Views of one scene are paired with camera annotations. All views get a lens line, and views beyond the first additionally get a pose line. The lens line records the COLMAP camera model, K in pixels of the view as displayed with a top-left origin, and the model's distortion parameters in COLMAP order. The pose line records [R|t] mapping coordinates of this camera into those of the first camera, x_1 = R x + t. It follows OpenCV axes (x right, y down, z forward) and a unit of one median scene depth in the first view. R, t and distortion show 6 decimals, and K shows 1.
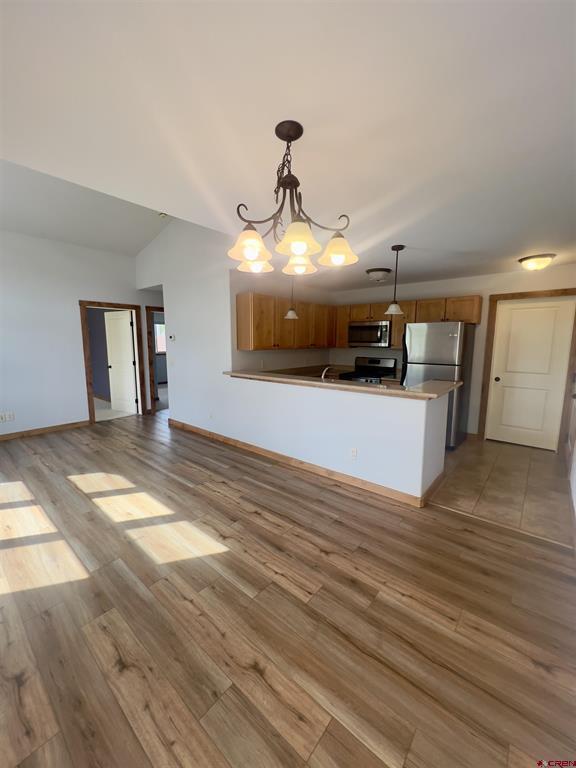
lens RADIAL K [[307.1, 0, 289.4], [0, 307.1, 382.6], [0, 0, 1]] dist [-0.000209, 0.000242]
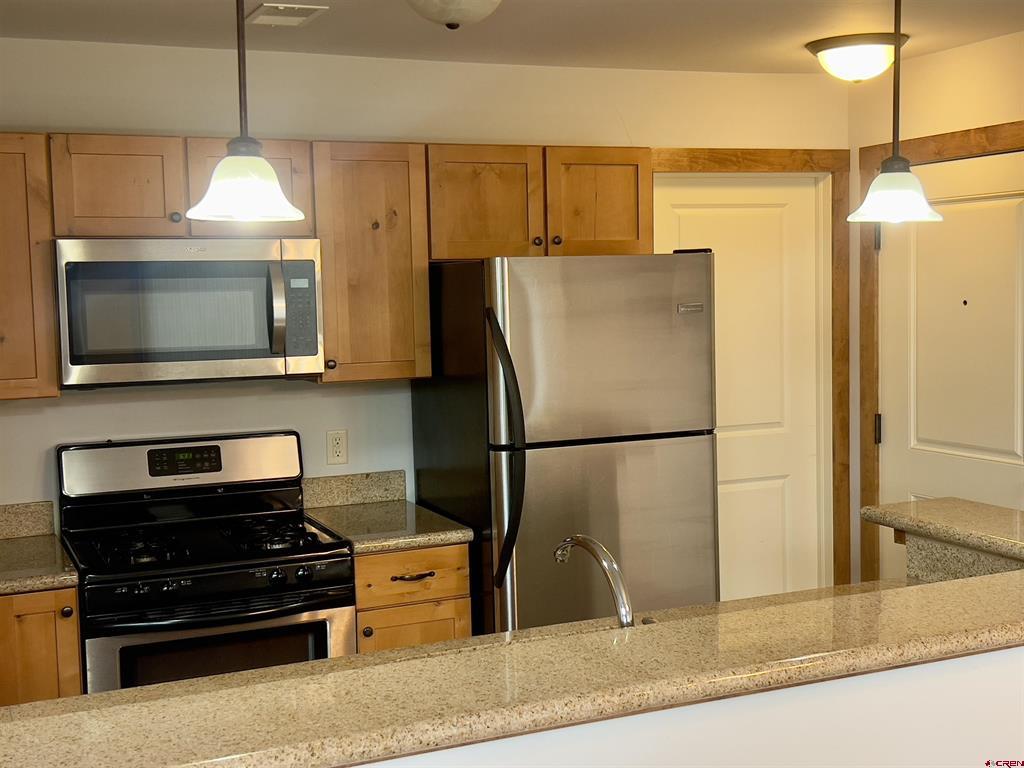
lens RADIAL K [[1304.2, 0, 541.9], [0, 1304.2, 383.4], [0, 0, 1]] dist [0.031924, 0.035813]
pose [[0.417966, -0.082494, 0.904709, -0.502529], [0.147056, 0.988878, 0.022231, -0.156514], [-0.896481, 0.123751, 0.425449, 0.777856]]
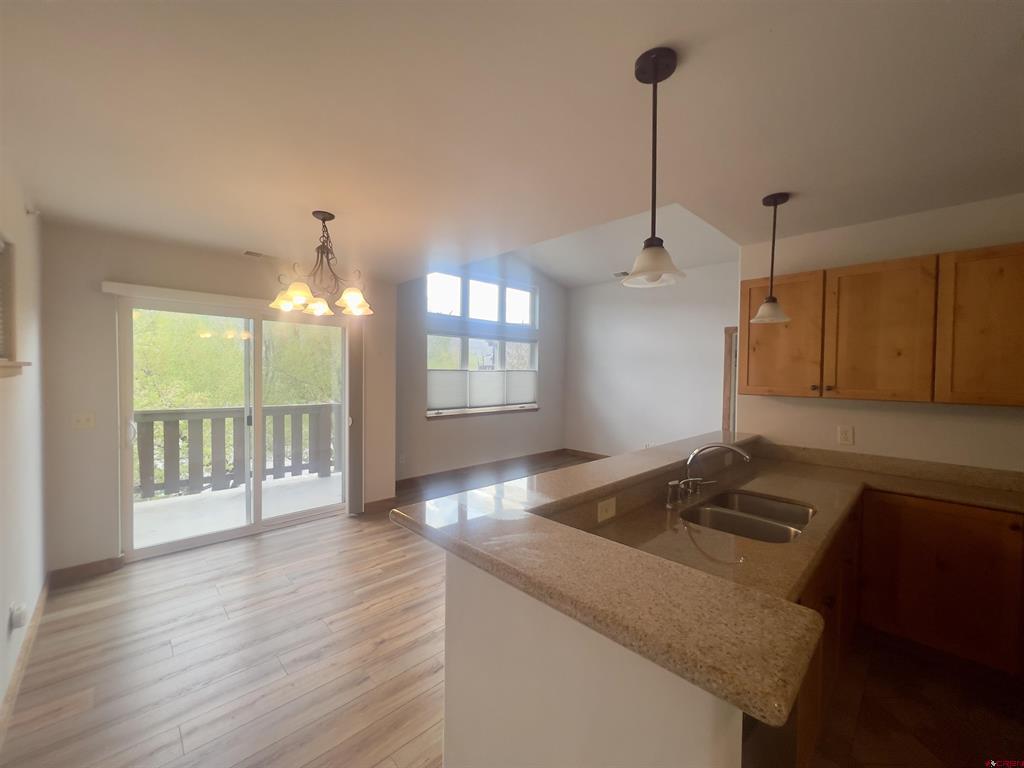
lens RADIAL K [[408.0, 0, 508.8], [0, 408.0, 383.7], [0, 0, 1]] dist [-0.002292, 0.000292]
pose [[-0.107020, 0.021851, -0.994017, 0.684597], [-0.150755, 0.987843, 0.037946, -0.109440], [0.982761, 0.153914, -0.102425, 0.837364]]
